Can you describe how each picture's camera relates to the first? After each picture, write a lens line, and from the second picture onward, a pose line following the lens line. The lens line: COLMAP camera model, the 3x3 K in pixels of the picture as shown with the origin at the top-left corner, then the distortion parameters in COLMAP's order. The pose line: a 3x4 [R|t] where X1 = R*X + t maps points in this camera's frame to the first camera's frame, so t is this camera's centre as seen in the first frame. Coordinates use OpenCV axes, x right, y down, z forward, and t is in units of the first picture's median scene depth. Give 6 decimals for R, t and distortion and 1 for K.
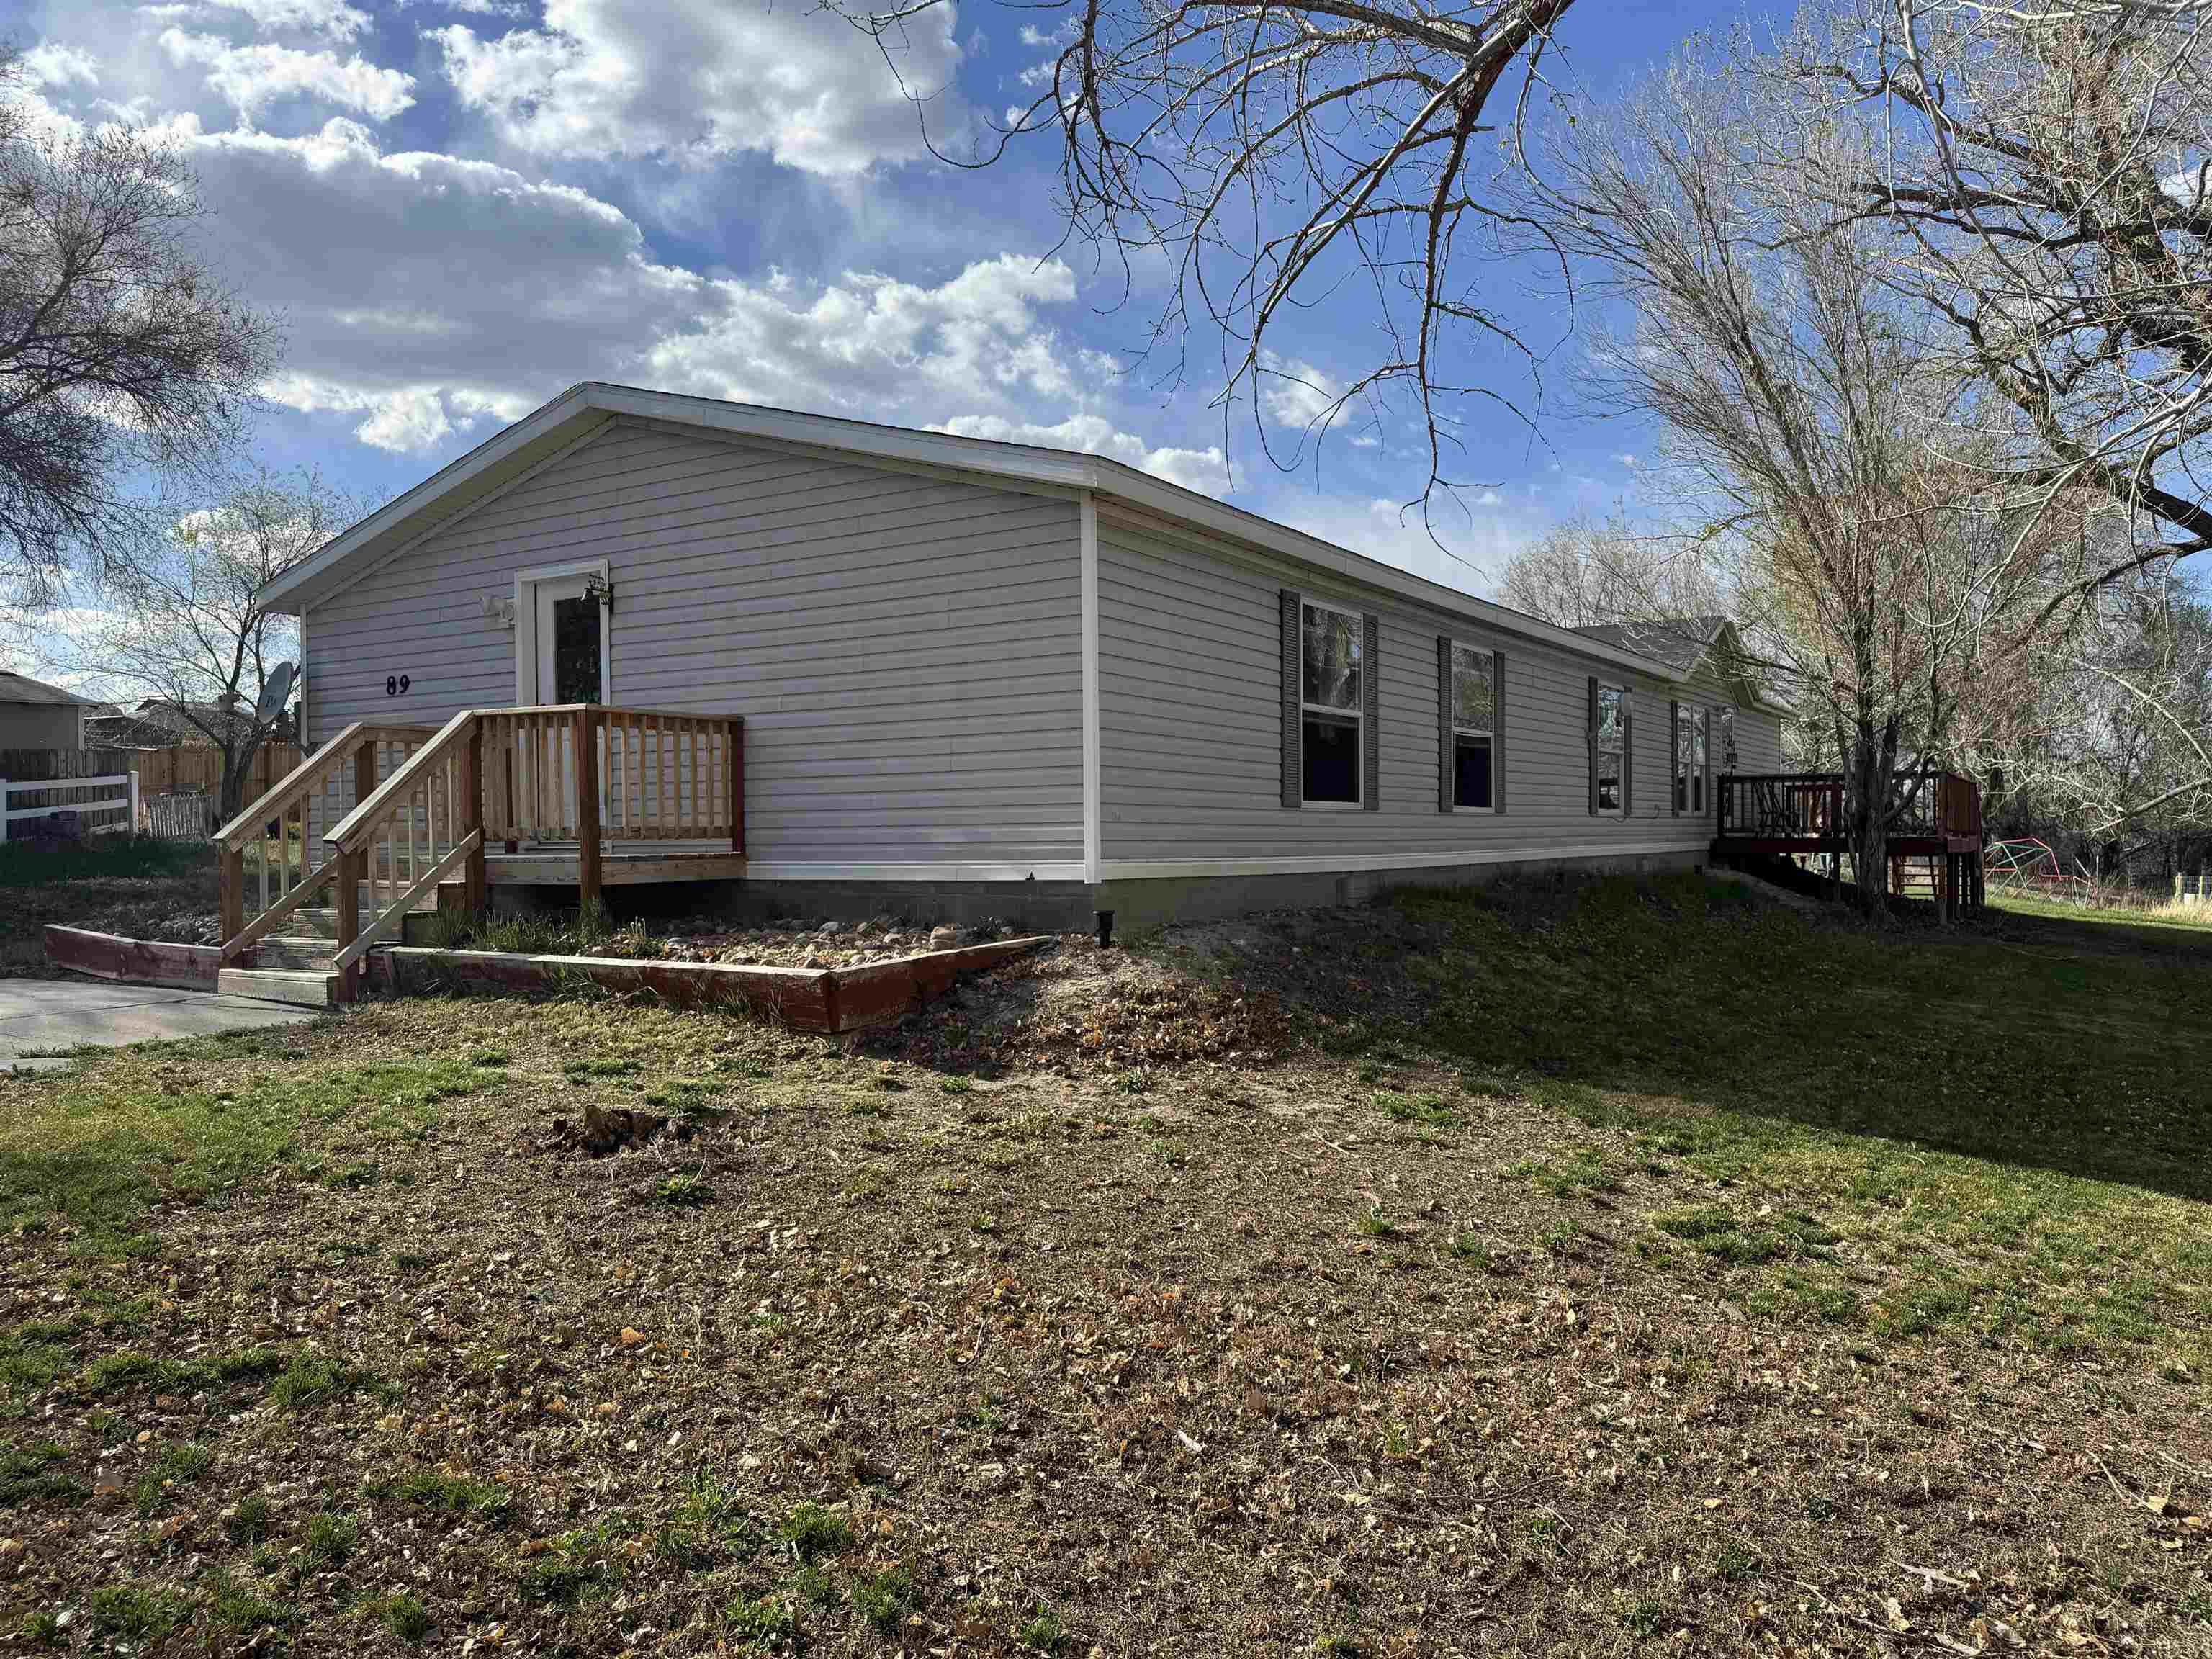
lens RADIAL K [[1569.2, 0, 1110.0], [0, 1569.2, 836.6], [0, 0, 1]] dist [0.007370, -0.000163]
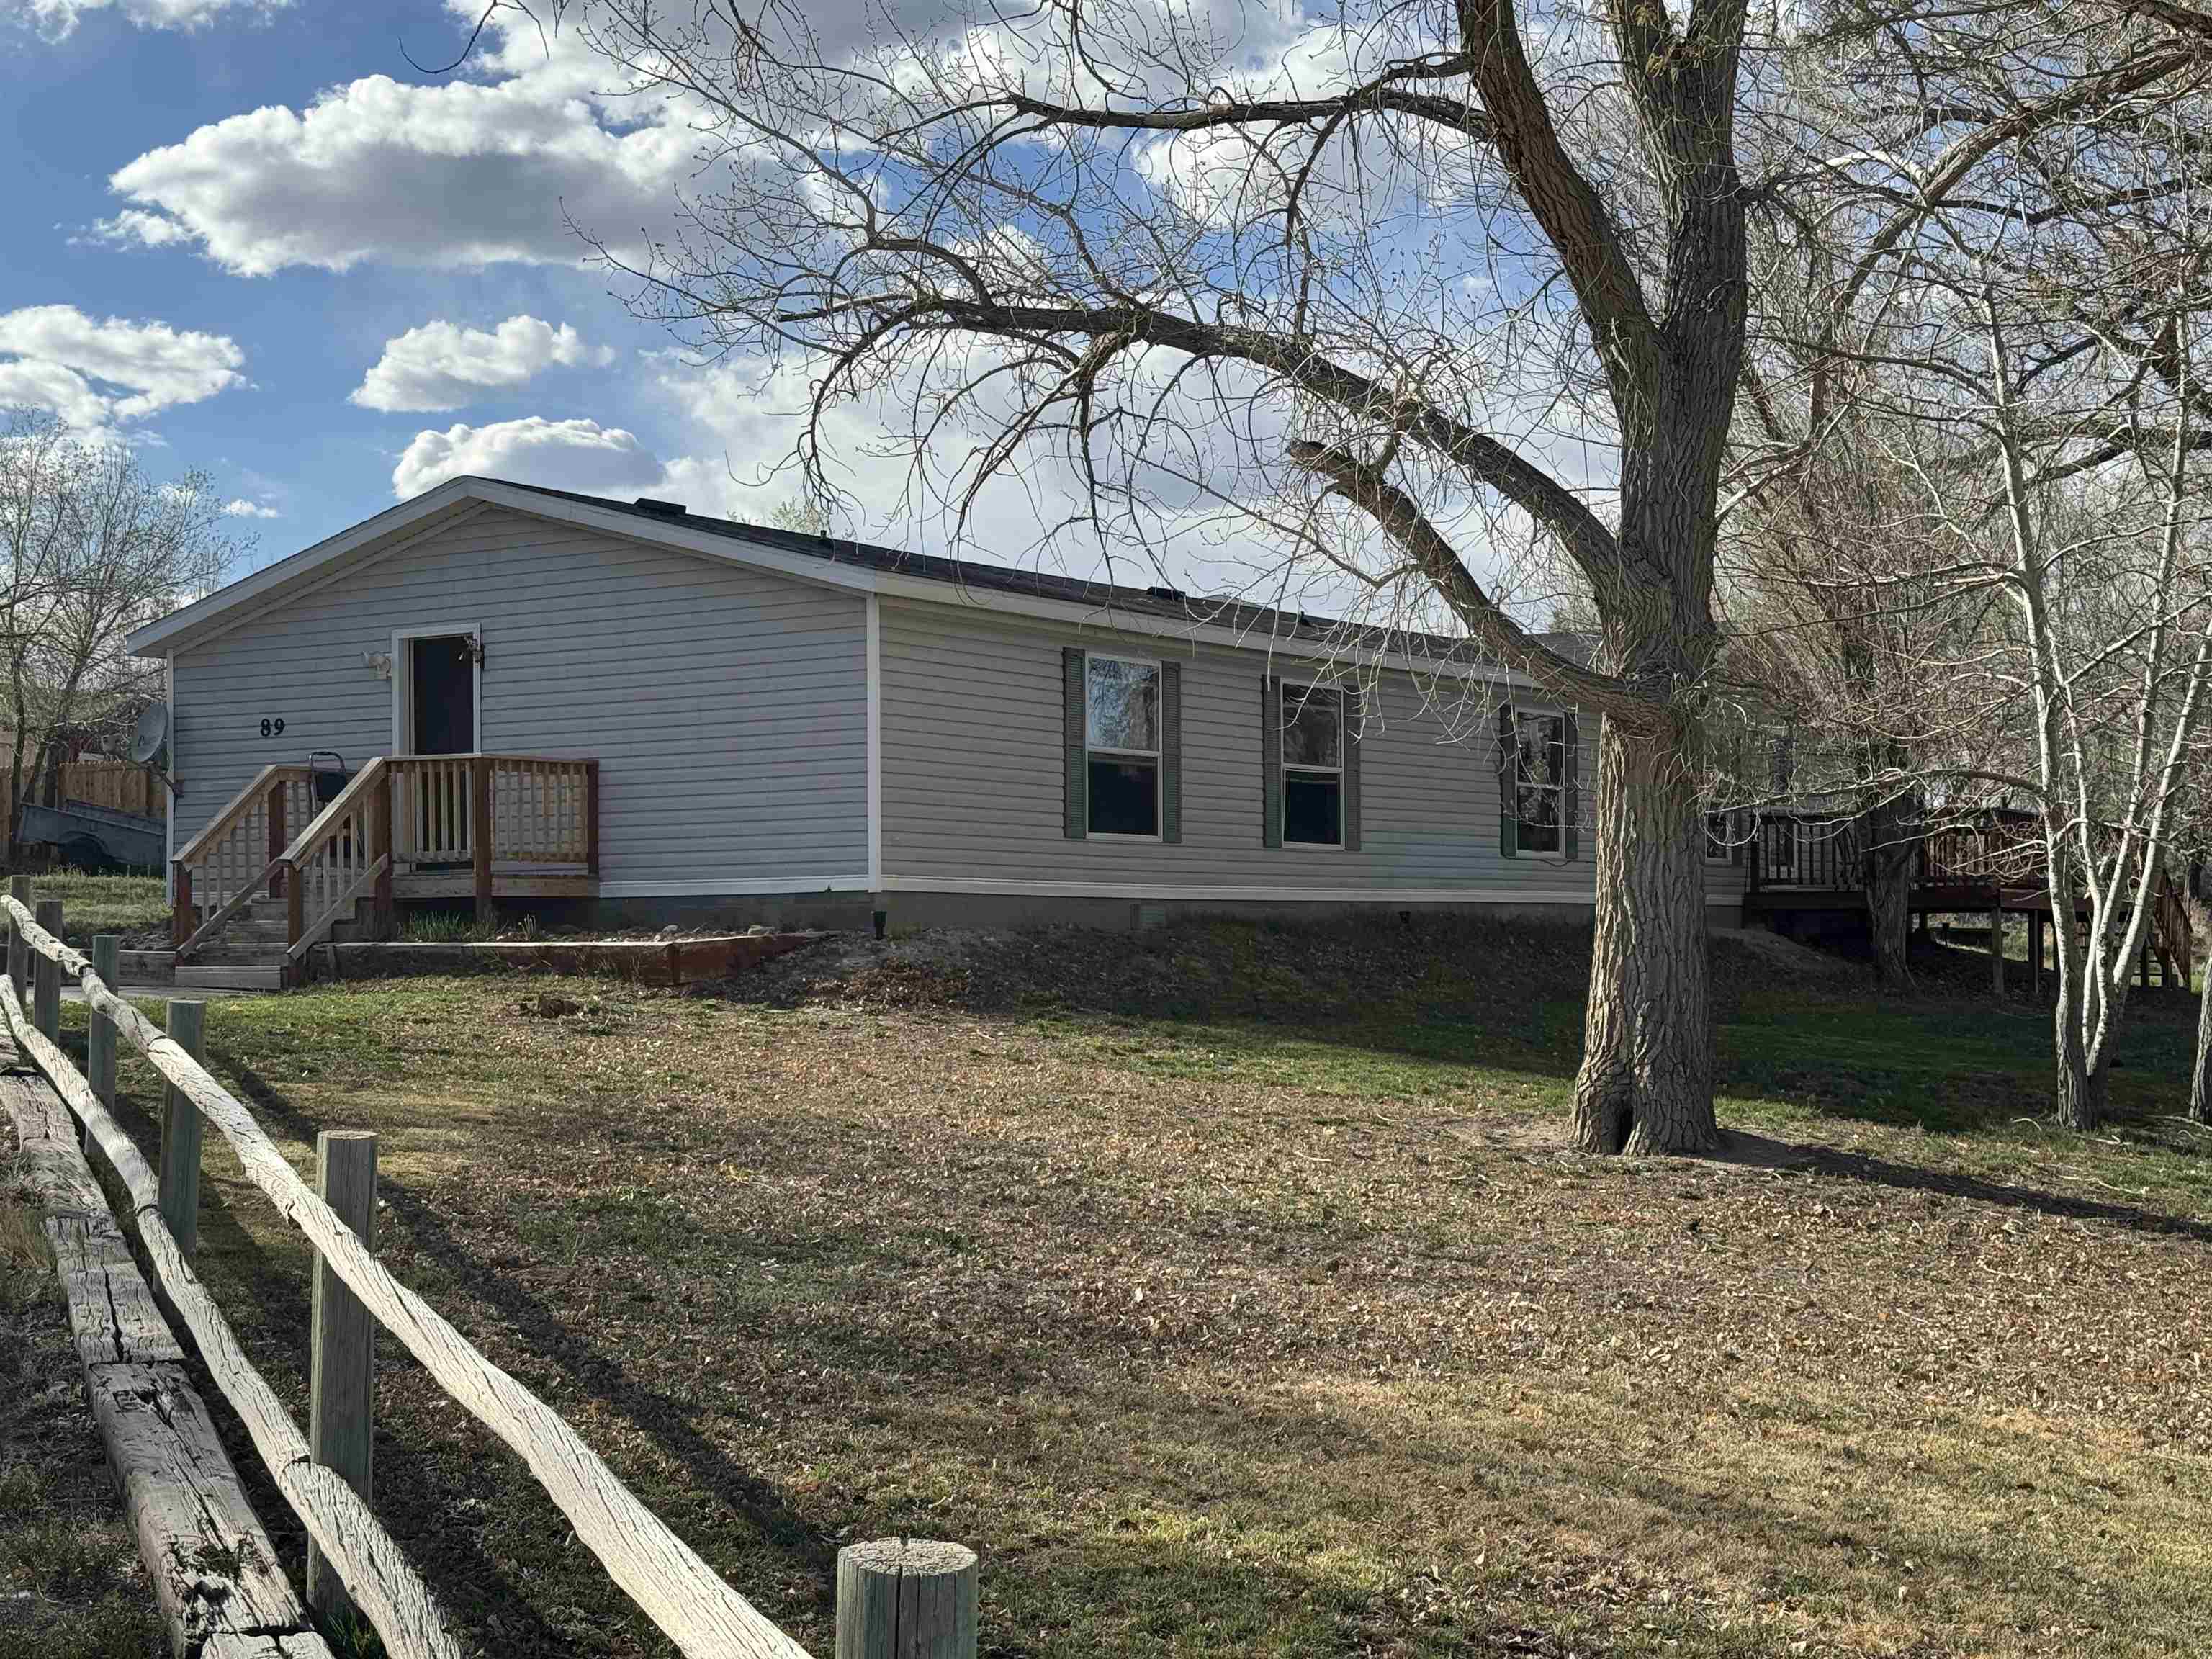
lens RADIAL K [[3095.4, 0, 1105.3], [0, 3095.4, 829.6], [0, 0, 1]] dist [-0.034029, 0.000000]
pose [[0.999615, -0.000053, -0.027748, 0.219916], [-0.000960, 0.999334, -0.036475, 0.062483], [0.027731, 0.036488, 0.998949, -1.358183]]
